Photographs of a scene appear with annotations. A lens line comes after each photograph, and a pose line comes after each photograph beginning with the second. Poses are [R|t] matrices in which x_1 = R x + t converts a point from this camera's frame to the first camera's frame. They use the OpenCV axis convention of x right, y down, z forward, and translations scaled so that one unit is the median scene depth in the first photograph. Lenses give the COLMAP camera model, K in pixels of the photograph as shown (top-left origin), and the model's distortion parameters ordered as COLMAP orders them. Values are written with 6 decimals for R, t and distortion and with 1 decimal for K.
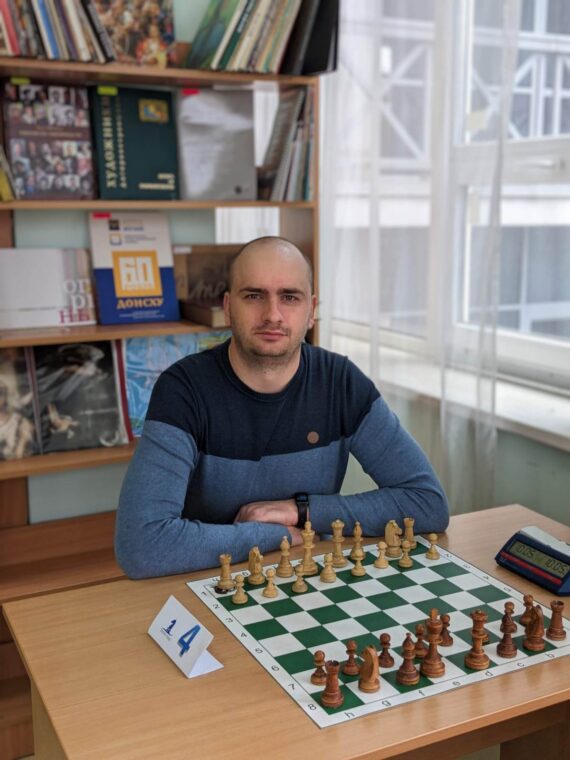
lens RADIAL K [[877.3, 0, 285.0], [0, 877.3, 380.0], [0, 0, 1]] dist [-0.008710, -0.012049]
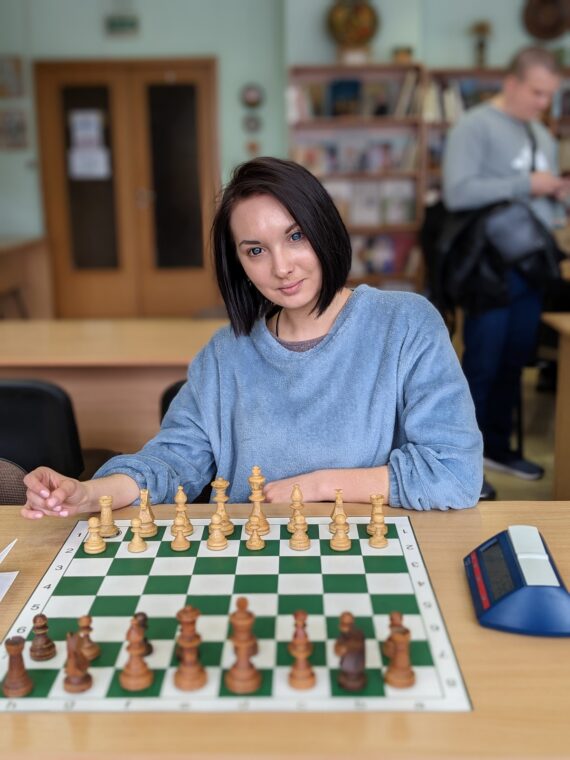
lens RADIAL K [[877.3, 0, 285.0], [0, 877.3, 380.0], [0, 0, 1]] dist [-0.008710, -0.012049]
pose [[0.885746, 0.116849, -0.449222, 0.520671], [-0.073406, 0.990879, 0.113004, -0.041154], [0.458329, -0.067117, 0.886245, 0.296753]]
